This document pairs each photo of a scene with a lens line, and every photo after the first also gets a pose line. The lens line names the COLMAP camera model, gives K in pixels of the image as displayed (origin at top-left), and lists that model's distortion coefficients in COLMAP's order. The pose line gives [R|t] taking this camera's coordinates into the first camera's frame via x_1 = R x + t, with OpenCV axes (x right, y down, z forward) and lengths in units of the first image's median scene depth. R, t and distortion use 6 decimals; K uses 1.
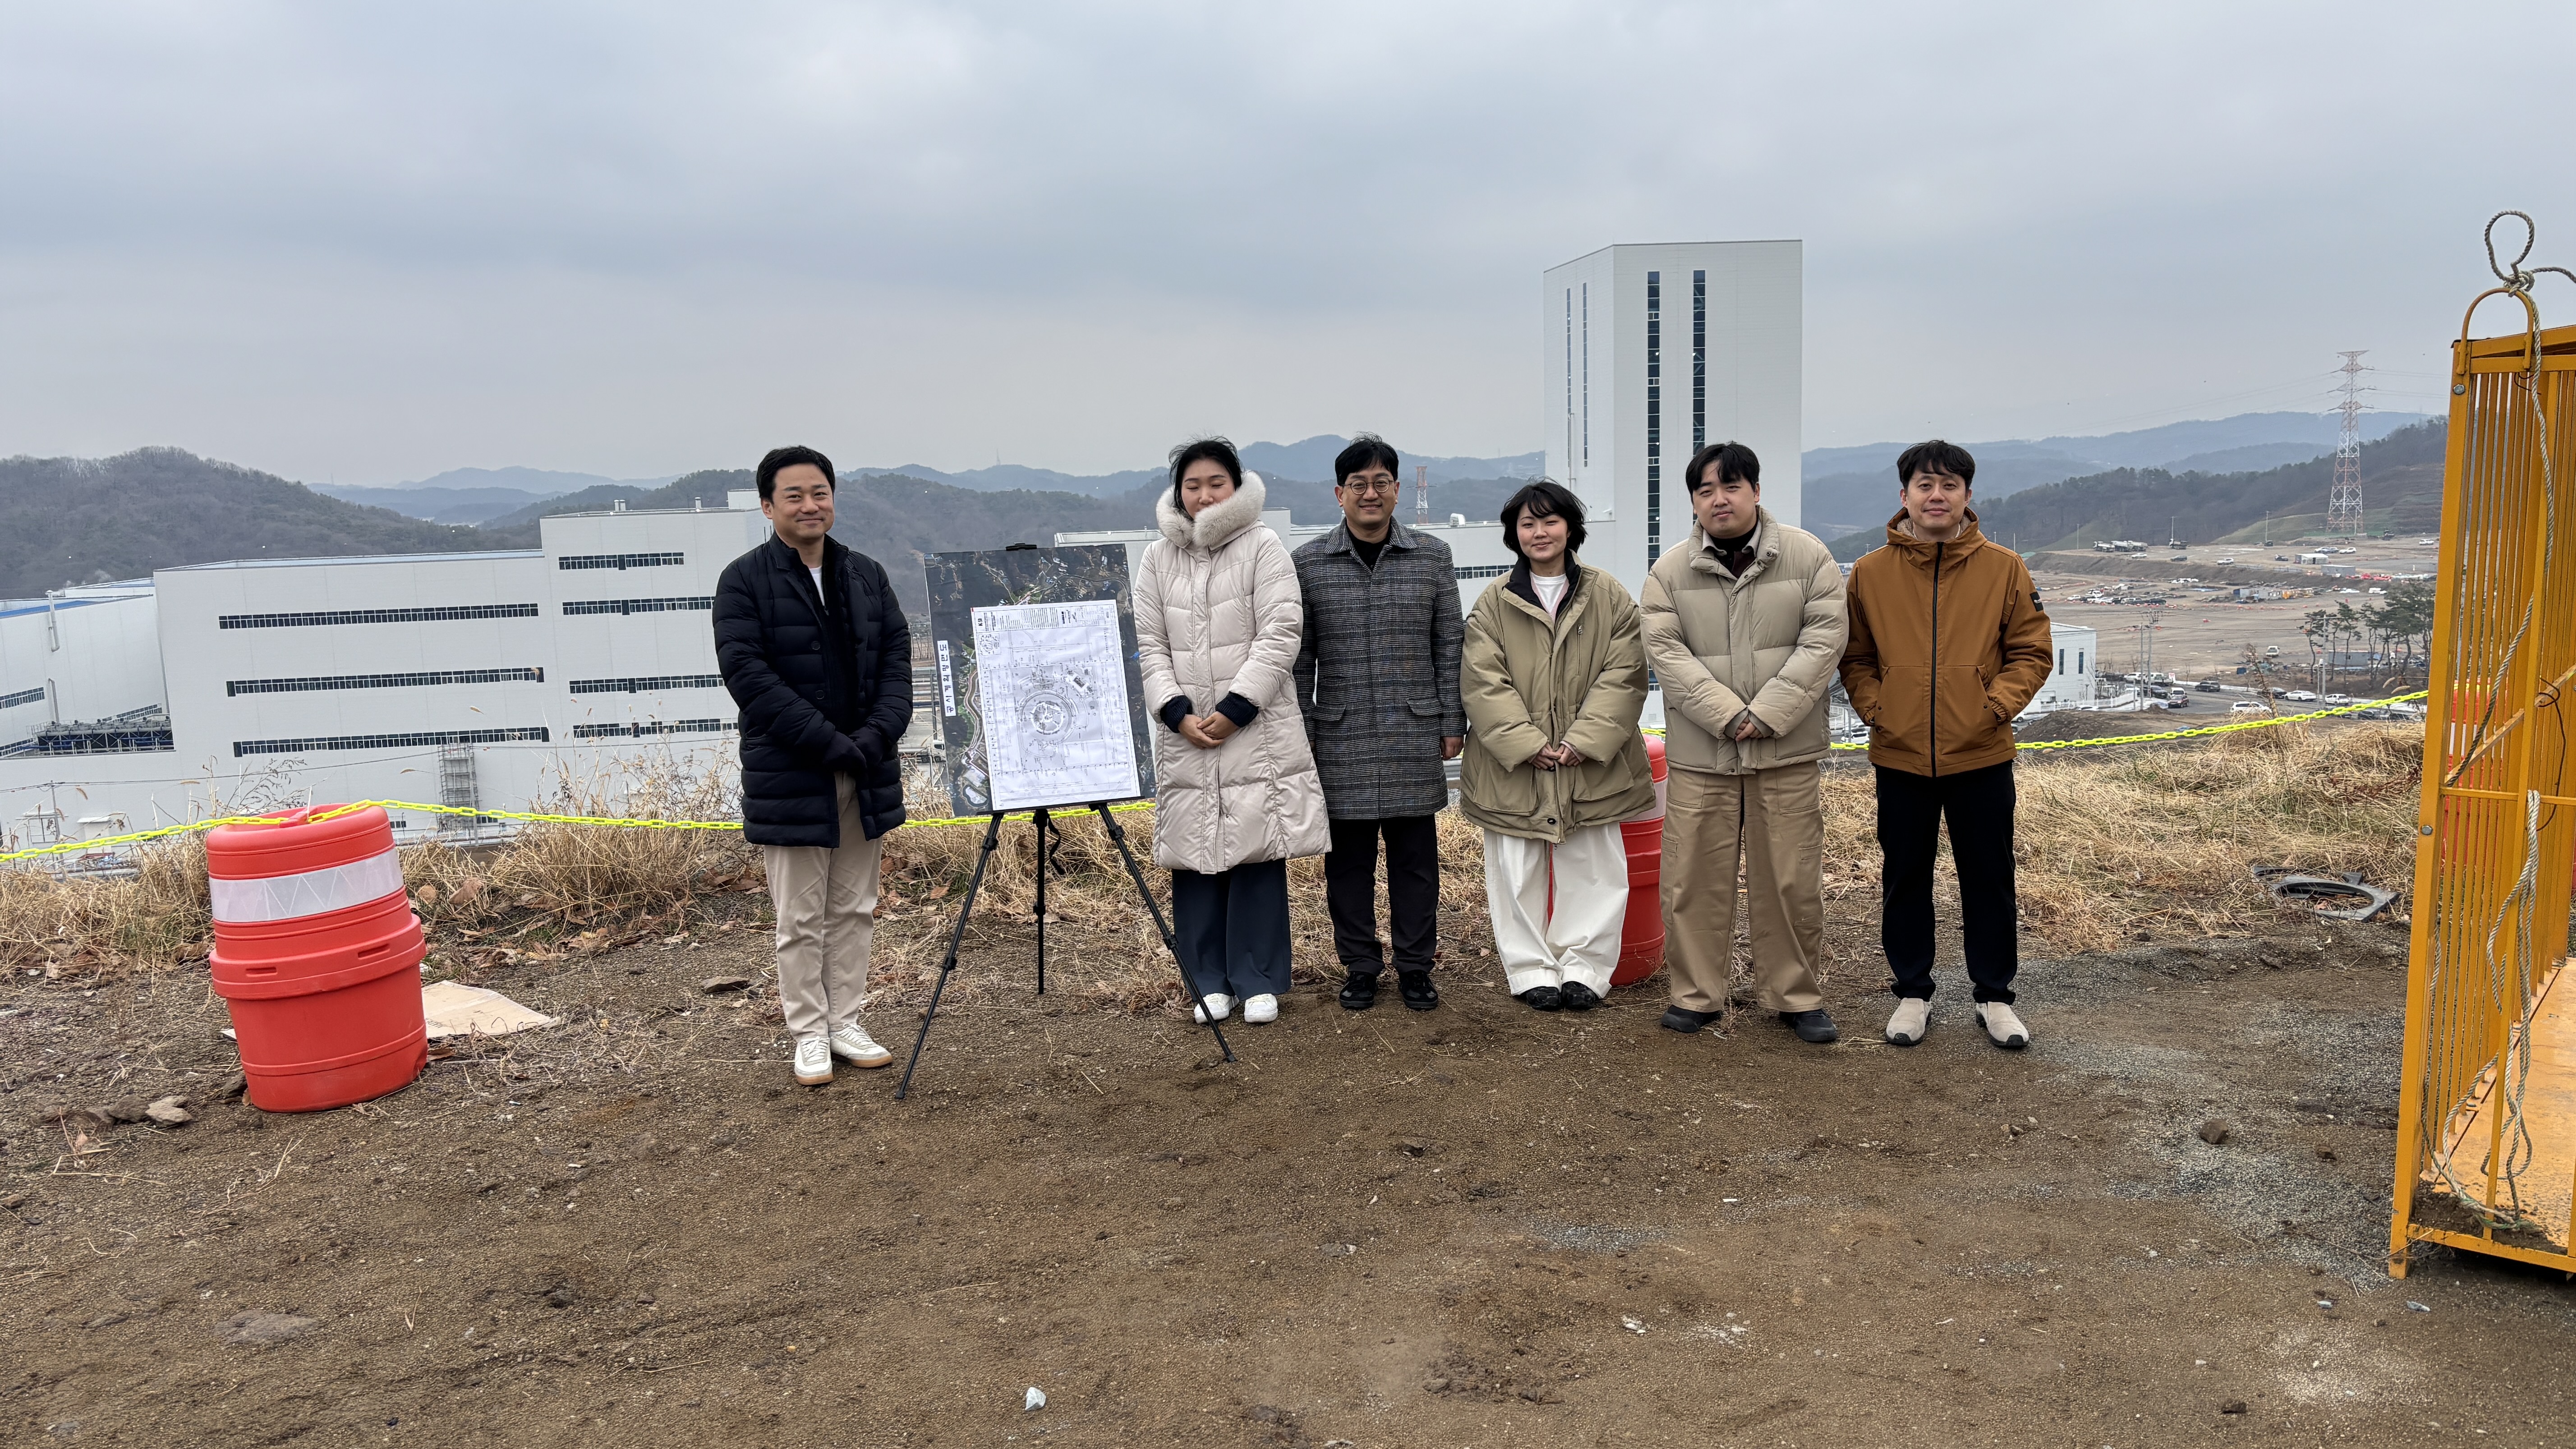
lens RADIAL K [[1941.9, 0, 1270.3], [0, 1941.9, 734.7], [0, 0, 1]] dist [0.051929, -0.054464]
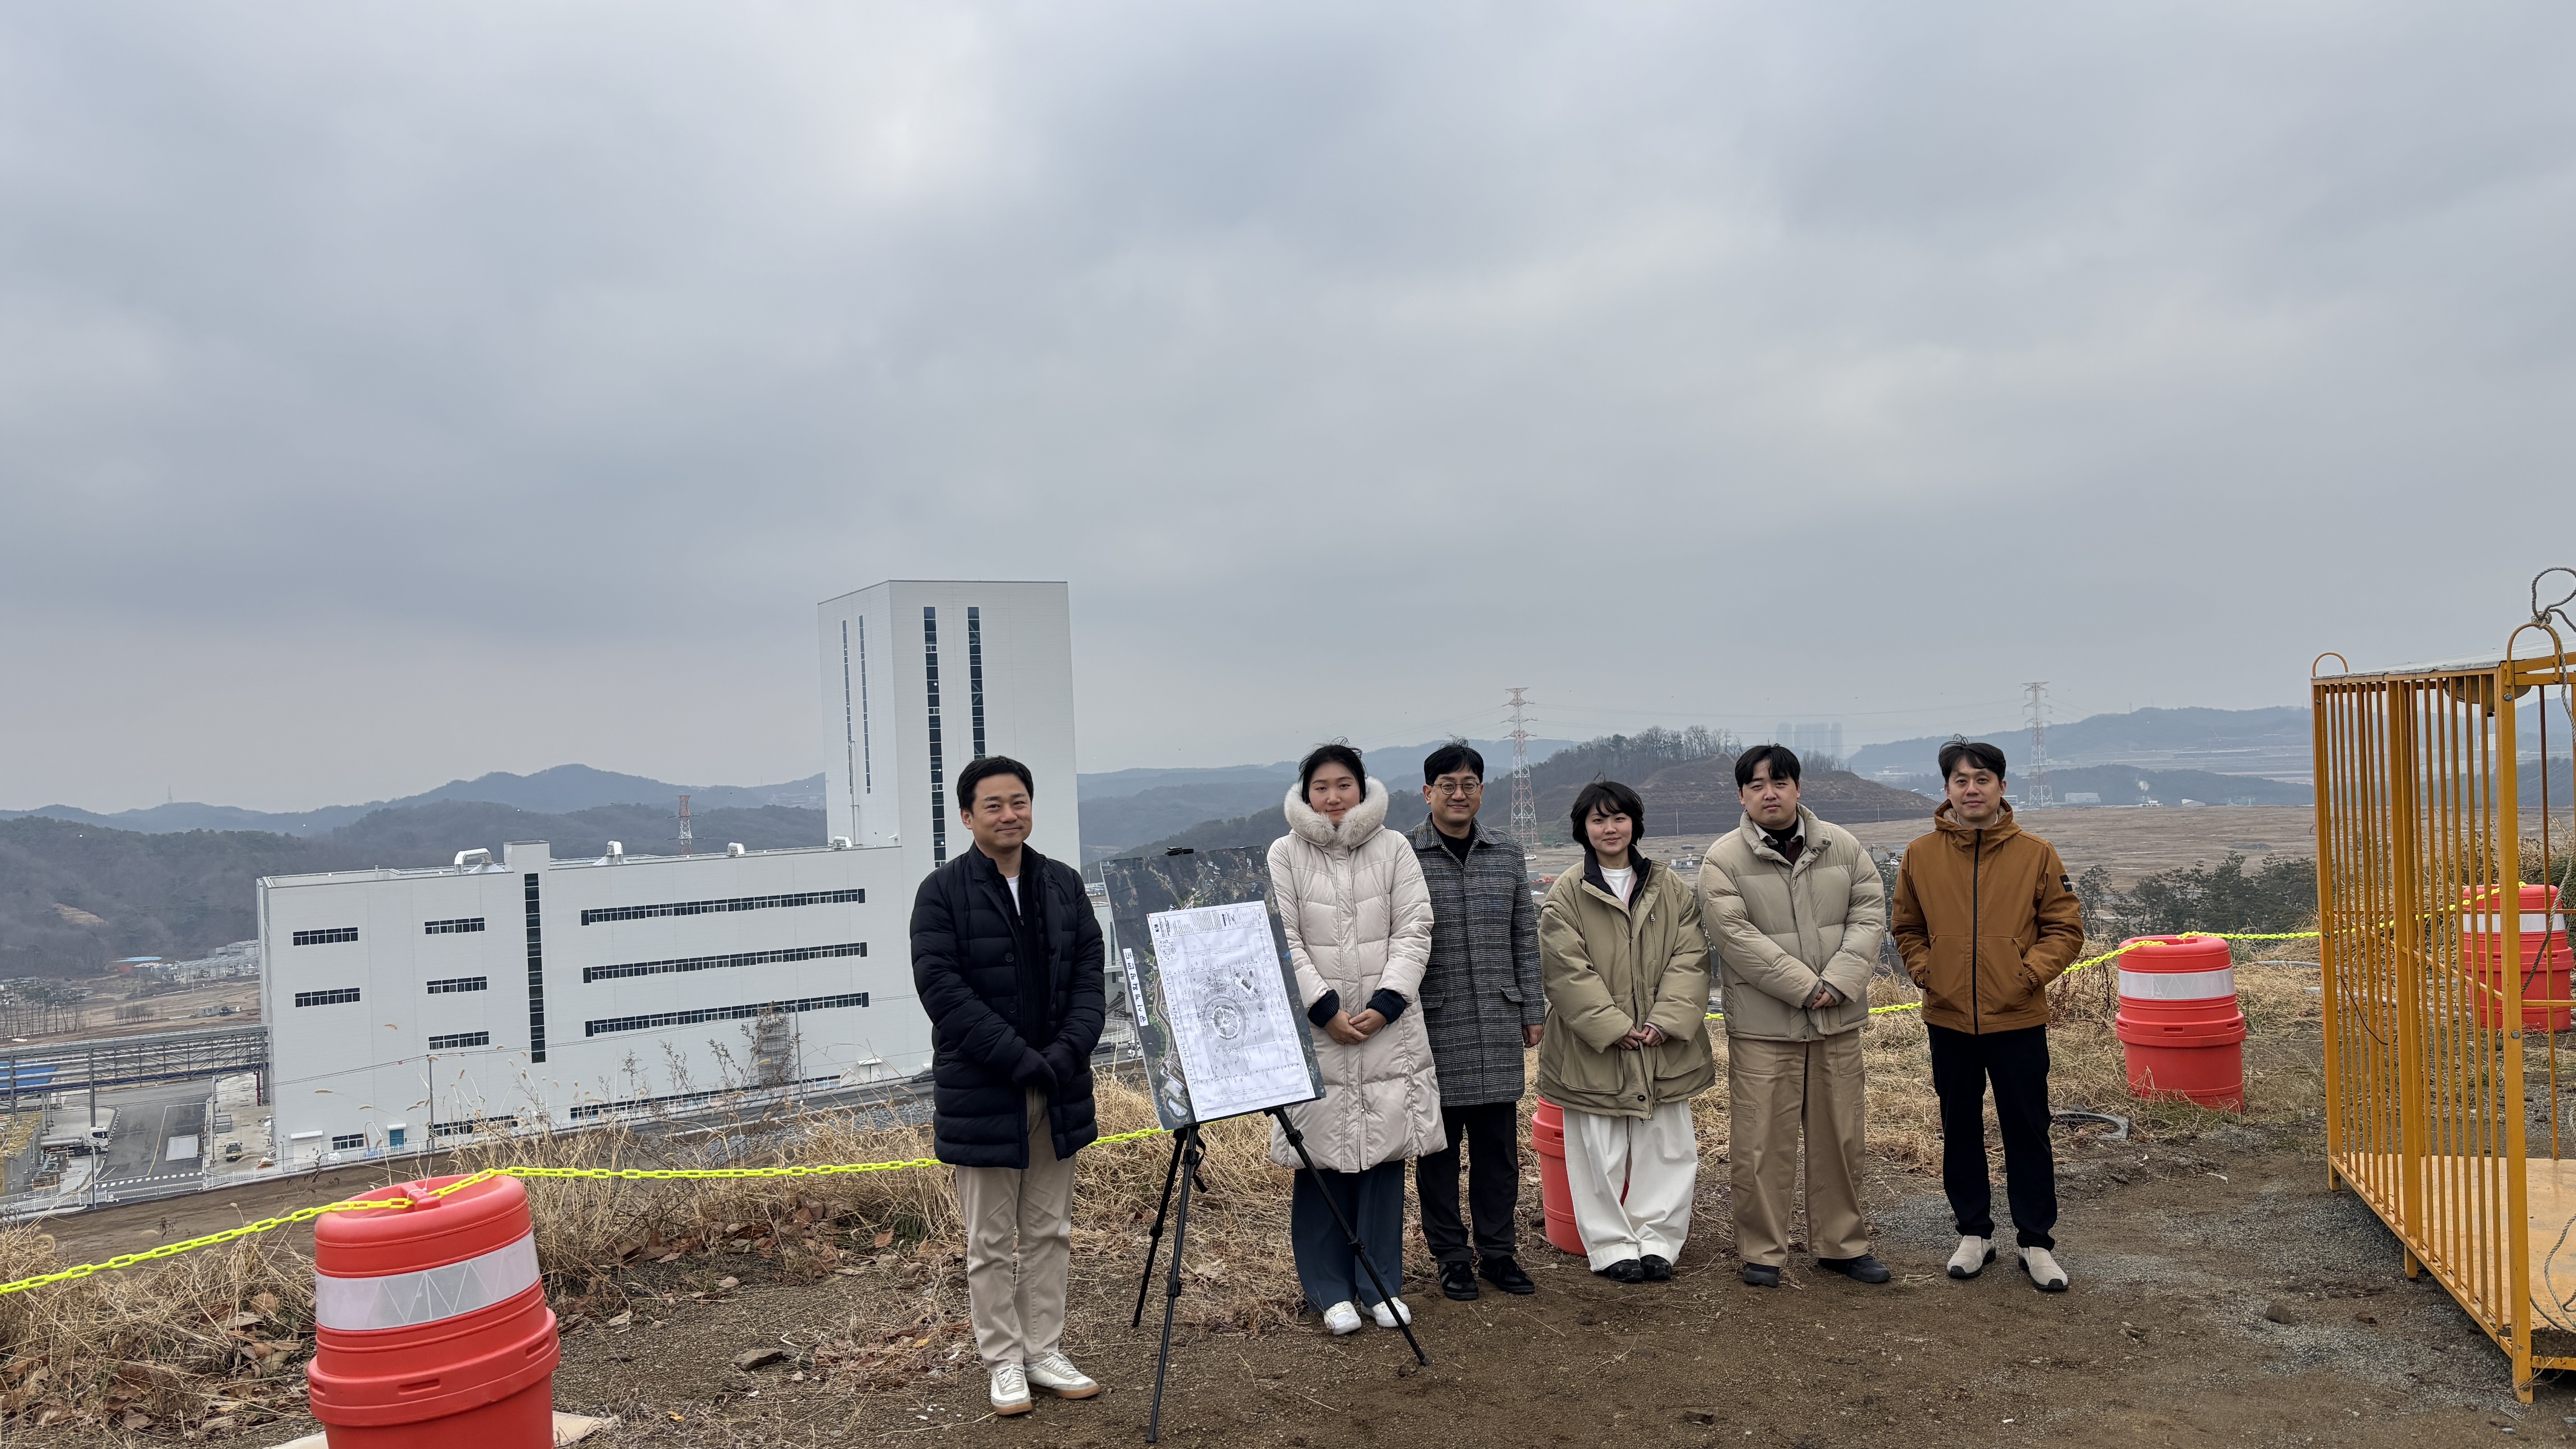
lens RADIAL K [[1941.9, 0, 1281.1], [0, 1941.9, 715.9], [0, 0, 1]] dist [0.051929, -0.054464]
pose [[0.929559, 0.000018, 0.368673, -0.432812], [0.064800, 0.984424, -0.163433, 0.001083], [-0.362934, 0.175810, 0.915079, 0.054398]]
